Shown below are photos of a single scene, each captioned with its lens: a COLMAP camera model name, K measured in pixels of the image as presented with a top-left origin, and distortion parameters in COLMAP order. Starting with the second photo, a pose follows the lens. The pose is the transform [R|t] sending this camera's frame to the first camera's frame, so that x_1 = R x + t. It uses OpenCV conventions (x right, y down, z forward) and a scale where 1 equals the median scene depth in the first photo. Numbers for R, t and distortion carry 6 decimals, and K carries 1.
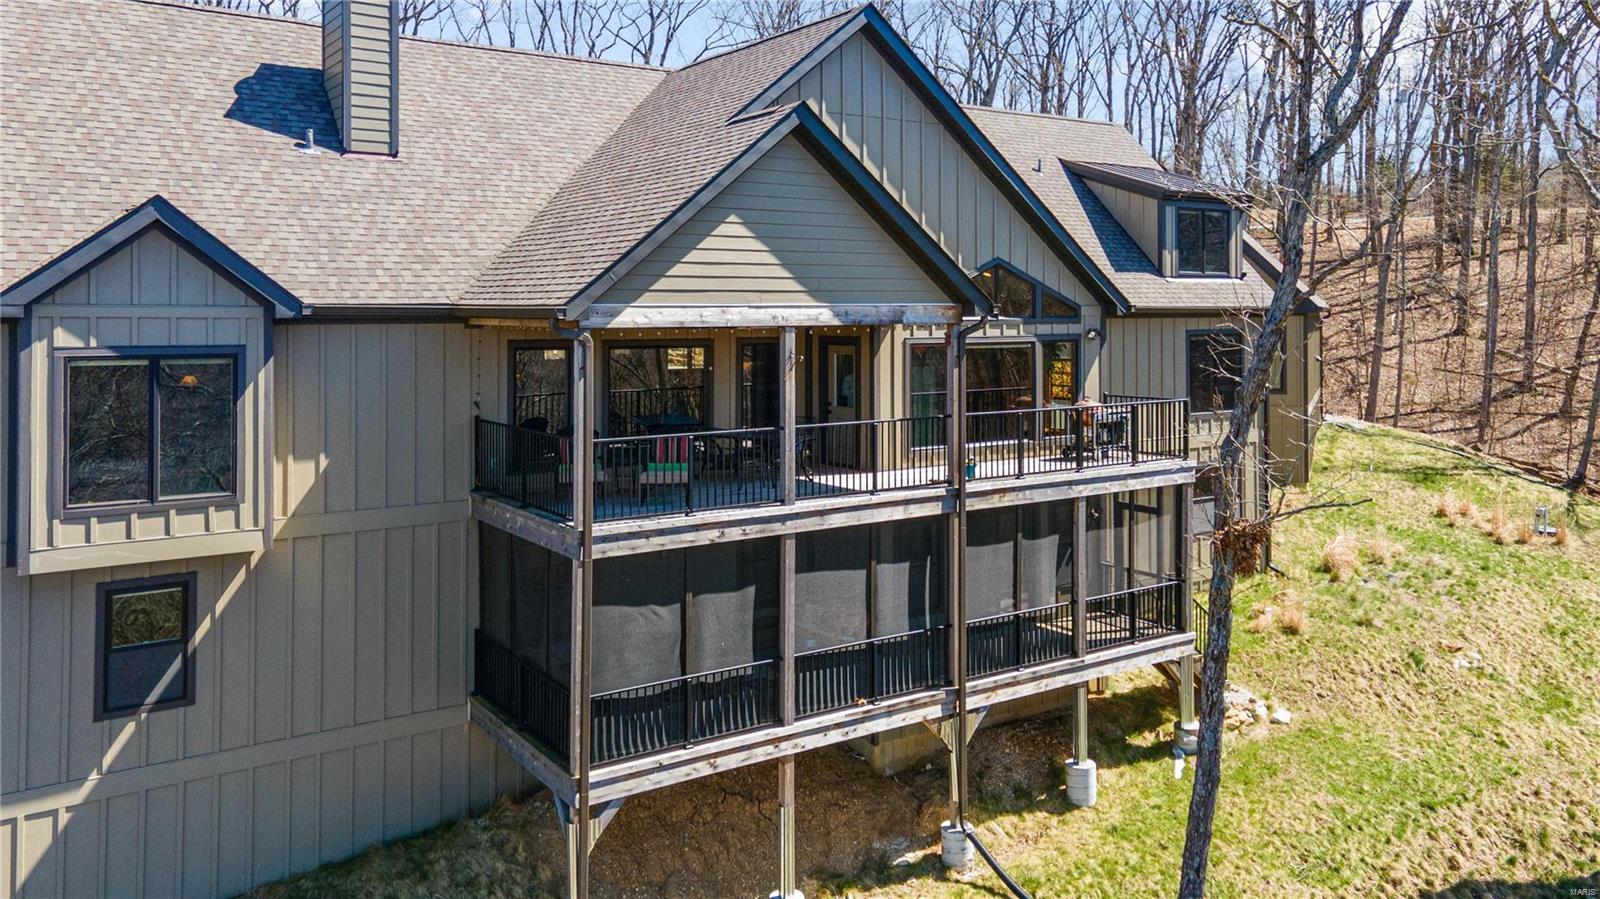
lens RADIAL K [[1145.3, 0, 791.4], [0, 1145.3, 306.4], [0, 0, 1]] dist [0.060915, 0.003251]
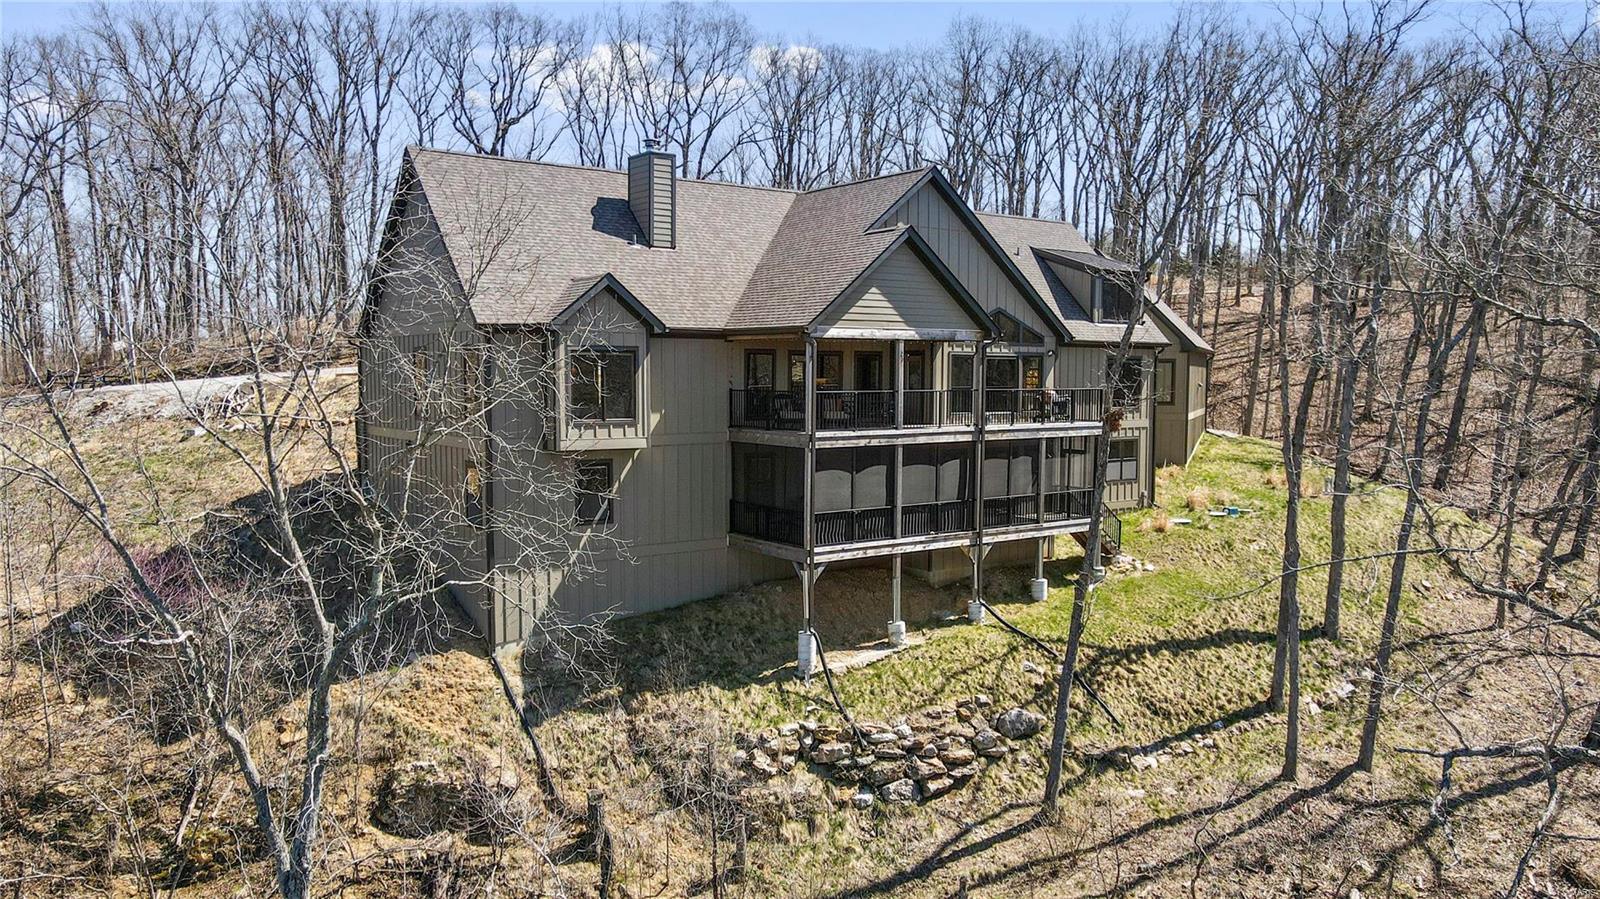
lens RADIAL K [[1145.5, 0, 800.0], [0, 1145.5, 449.5], [0, 0, 1]] dist [0.032276, 0.000037]
pose [[0.998770, 0.000480, 0.049588, -0.240288], [-0.003835, 0.997707, 0.067580, 0.064177], [-0.049441, -0.067687, 0.996481, -0.853418]]
